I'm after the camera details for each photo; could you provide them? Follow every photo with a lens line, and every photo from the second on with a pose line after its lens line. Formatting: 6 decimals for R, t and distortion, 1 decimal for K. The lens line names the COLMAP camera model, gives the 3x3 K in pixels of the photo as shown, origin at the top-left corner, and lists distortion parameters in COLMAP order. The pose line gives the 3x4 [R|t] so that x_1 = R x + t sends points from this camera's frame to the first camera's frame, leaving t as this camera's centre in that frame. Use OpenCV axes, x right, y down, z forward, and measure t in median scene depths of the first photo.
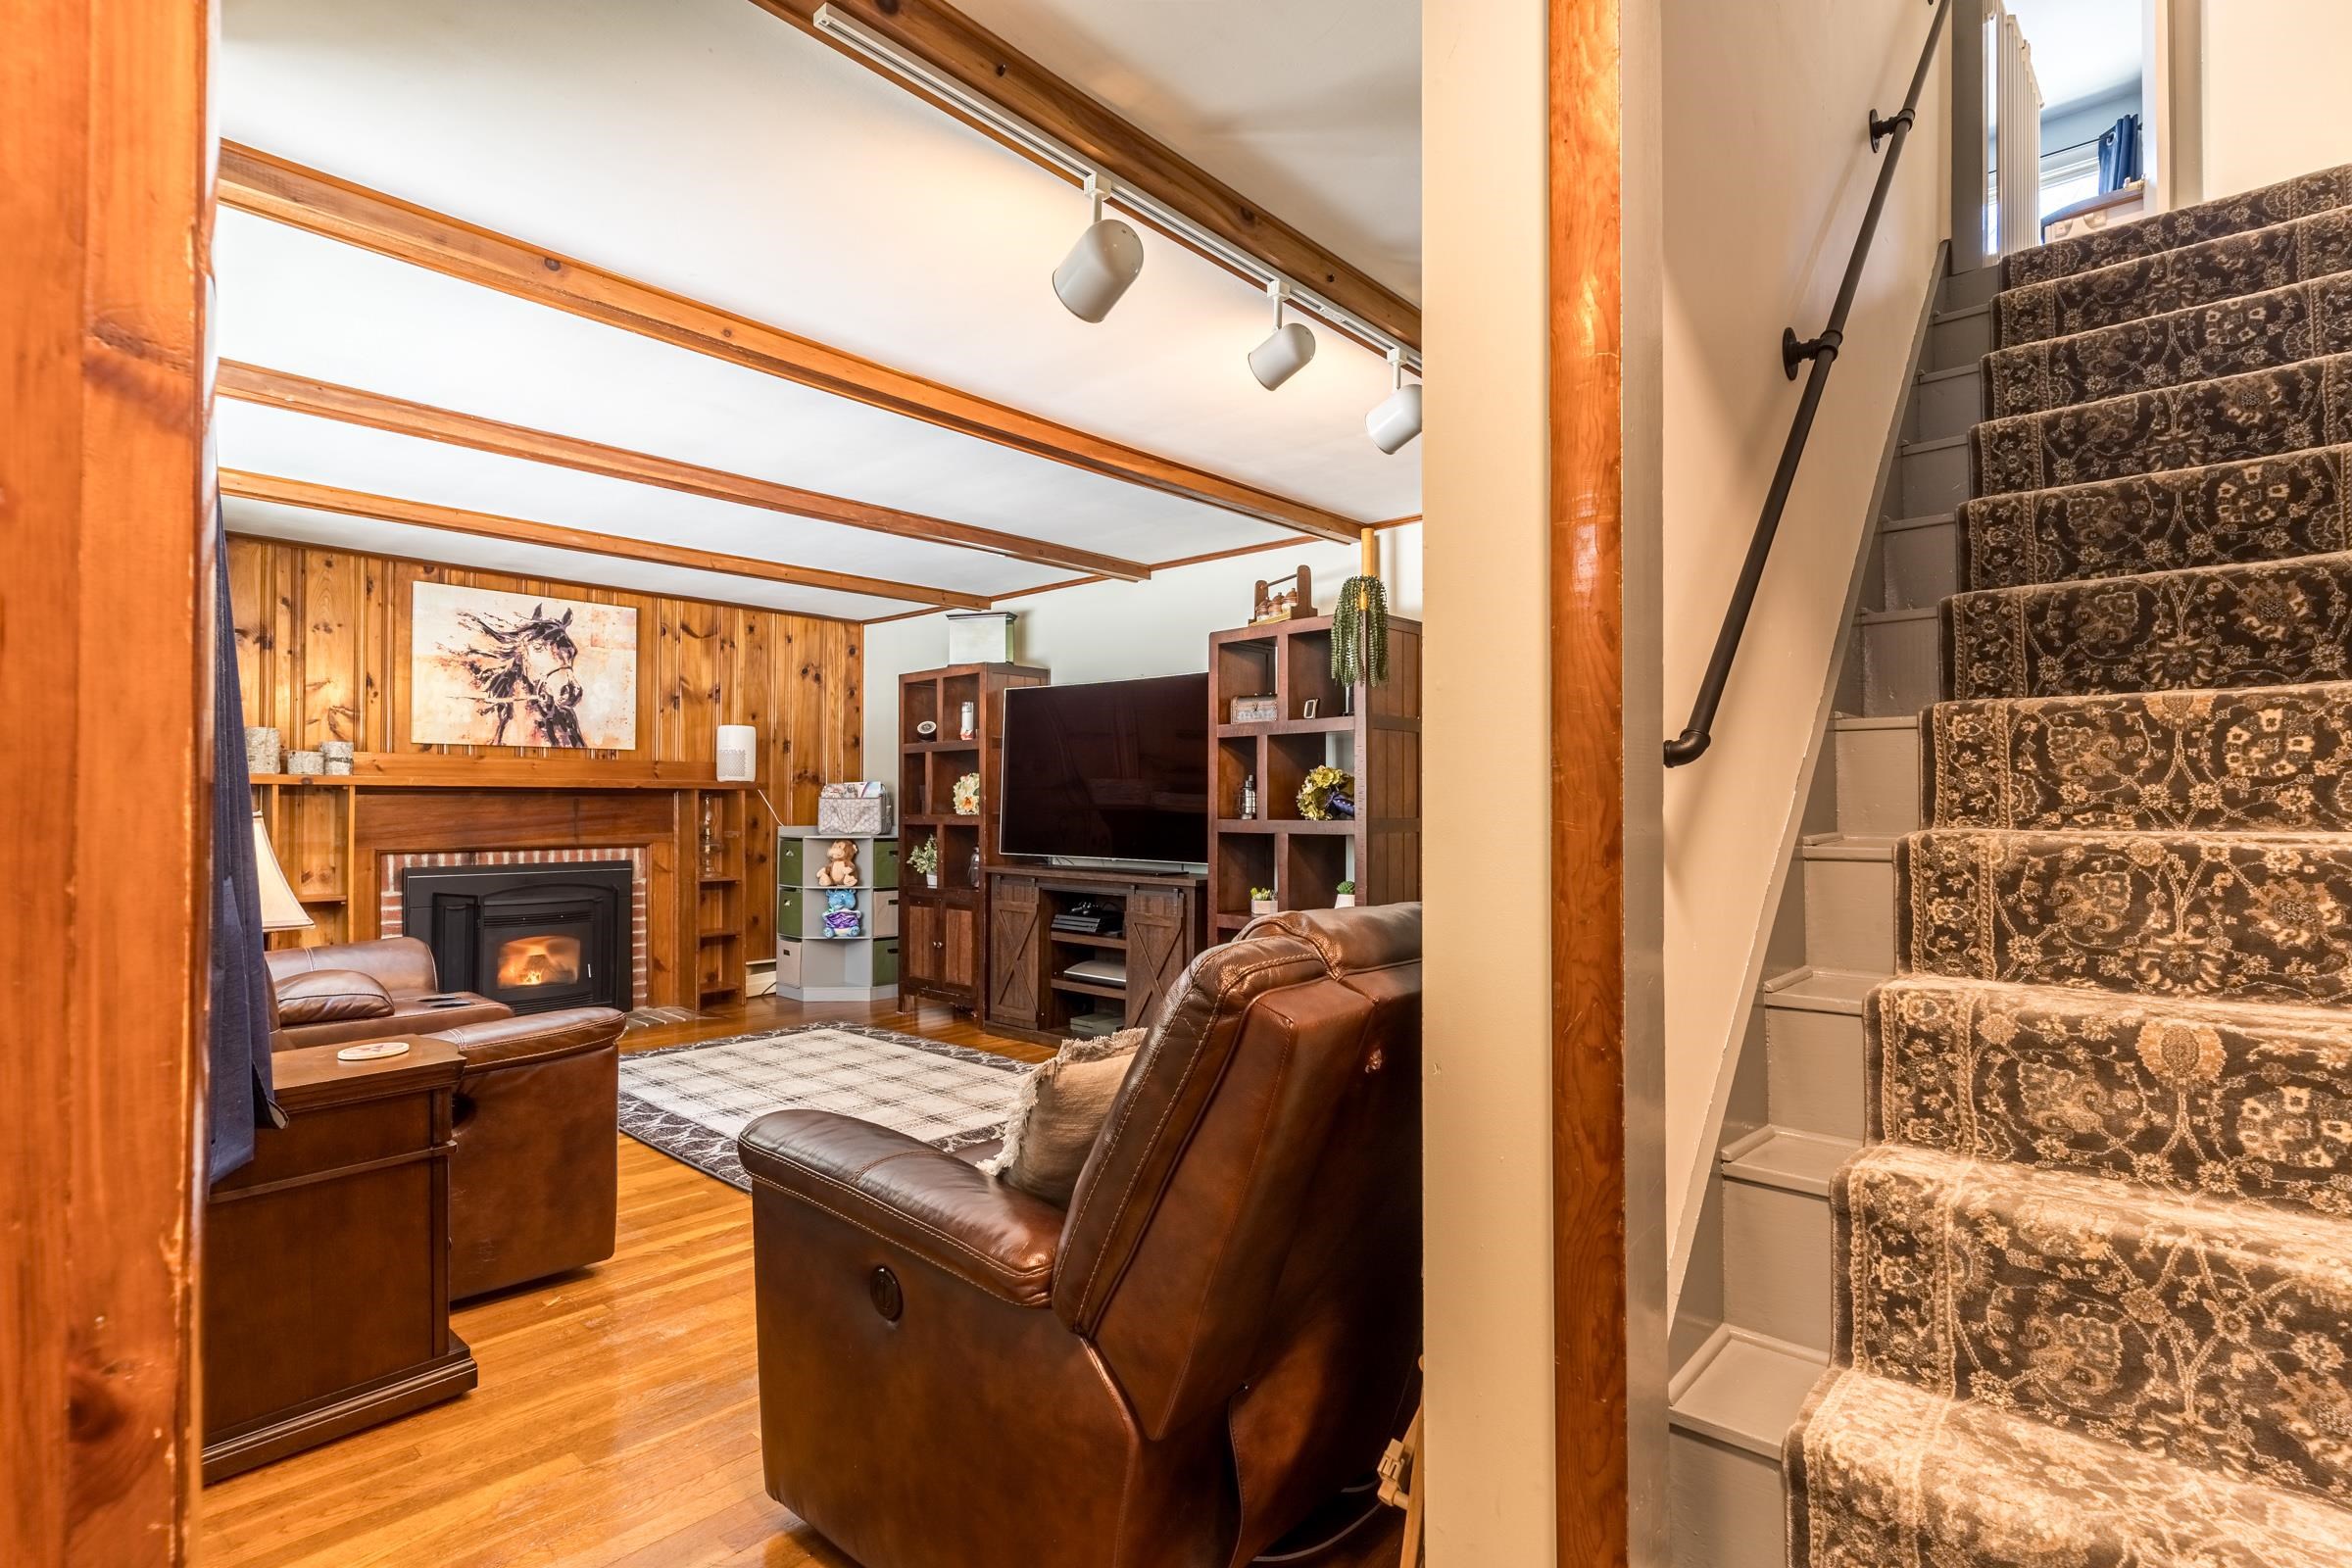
lens RADIAL K [[1107.6, 0, 1175.7], [0, 1107.6, 790.0], [0, 0, 1]] dist [0.002596, 0.000224]
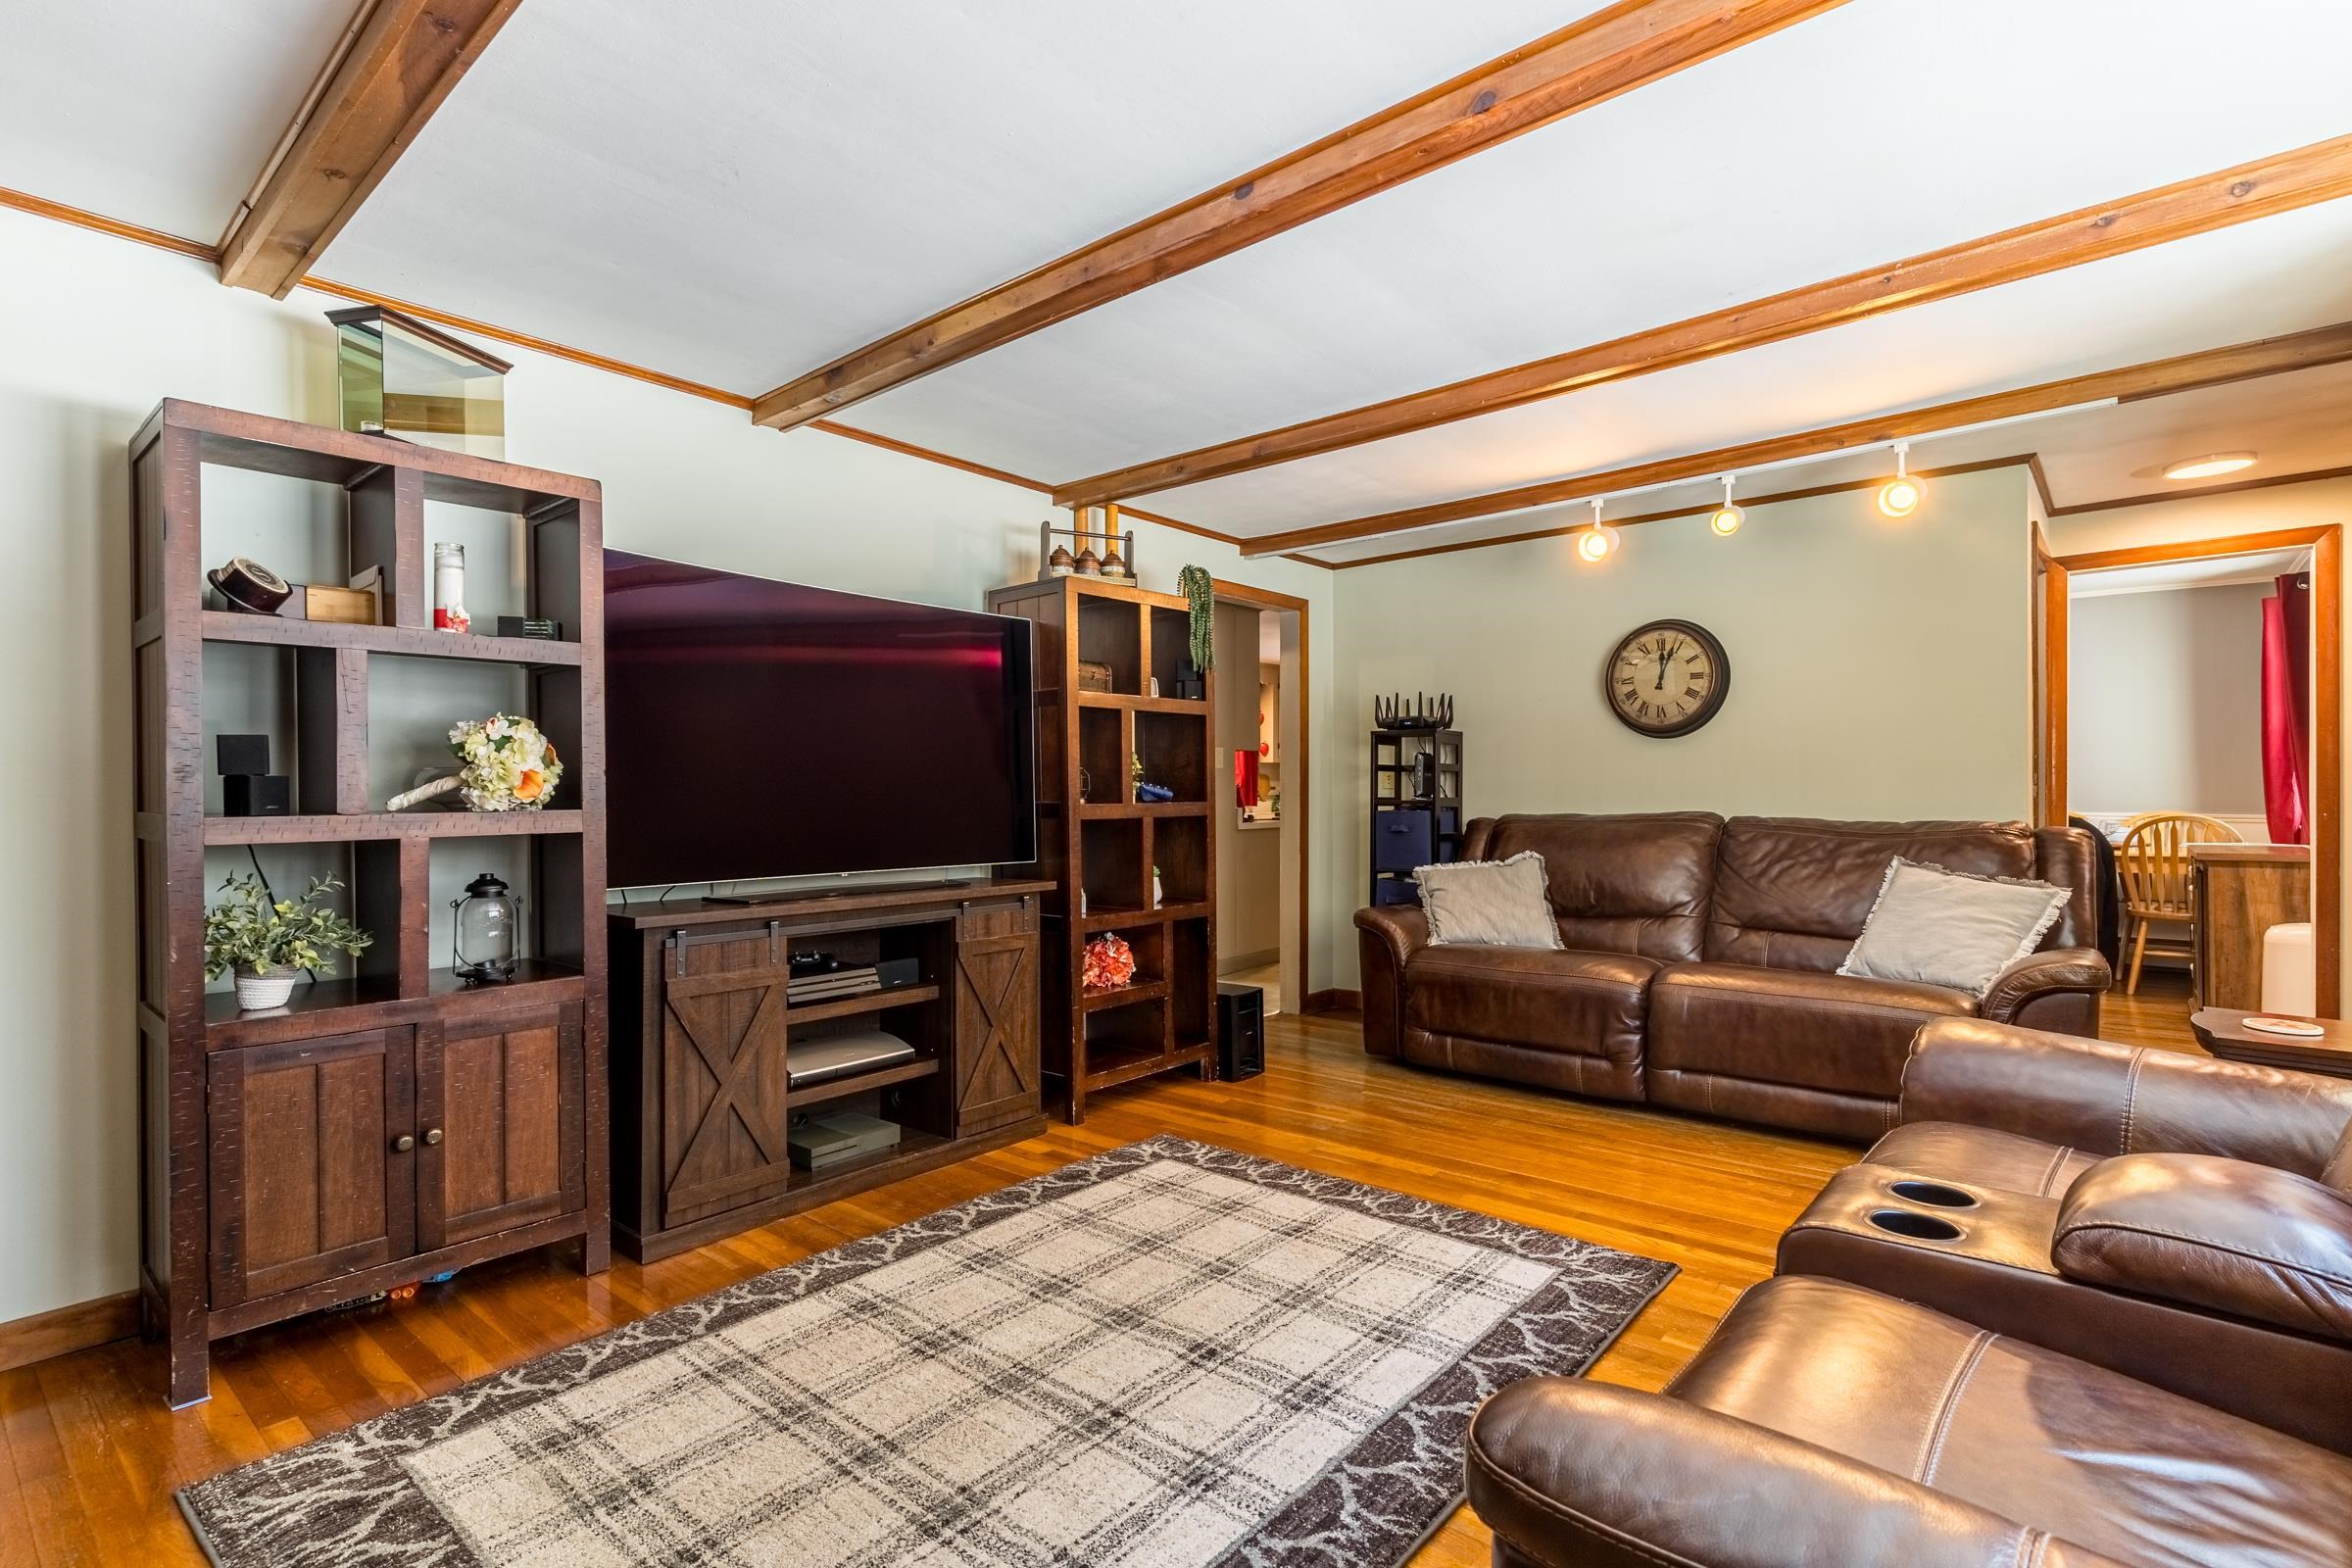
lens RADIAL K [[1107.6, 0, 1175.7], [0, 1107.6, 790.0], [0, 0, 1]] dist [0.002596, 0.000224]
pose [[-0.026003, -0.004405, 0.999652, -0.629659], [-0.011179, 0.999929, 0.004115, 0.008827], [-0.999599, -0.011068, -0.026051, 0.749375]]
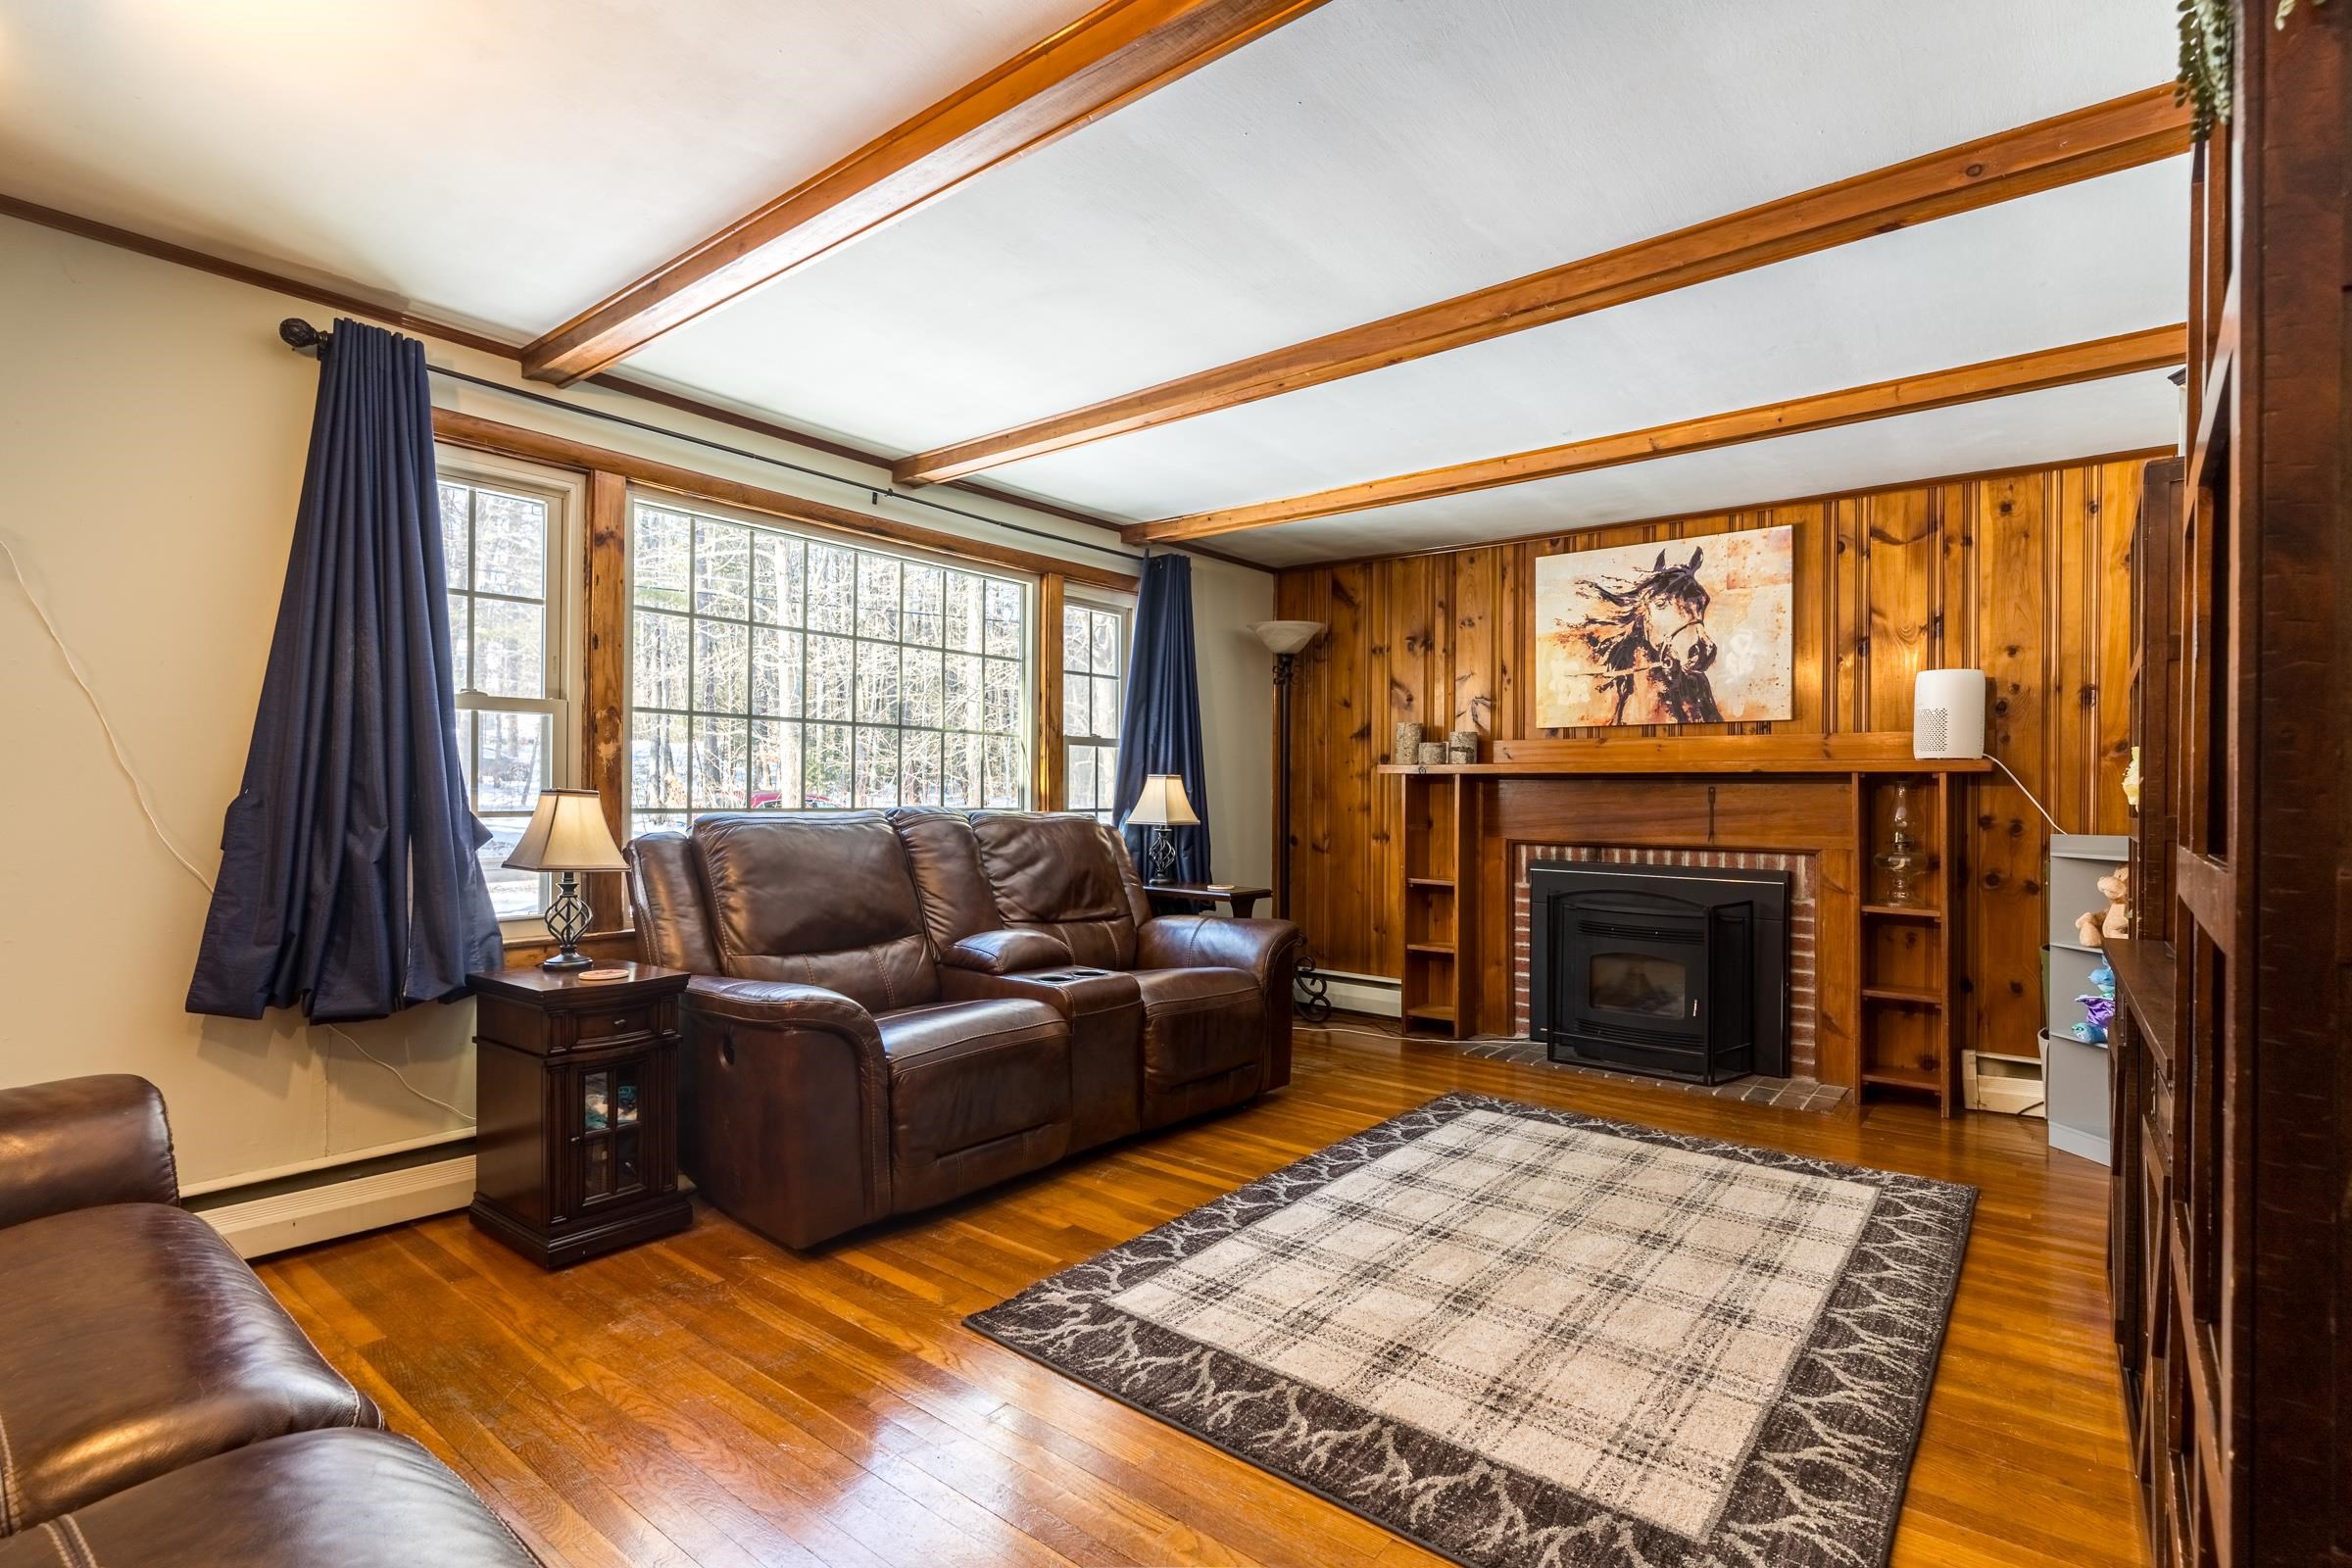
lens RADIAL K [[1127.3, 0, 1185.0], [0, 1127.3, 787.6], [0, 0, 1]] dist [-0.002536, 0.000523]
pose [[0.068246, -0.004577, -0.997658, 0.233411], [0.005264, 0.999977, -0.004228, 0.009705], [0.997655, -0.004963, 0.068269, 0.584512]]
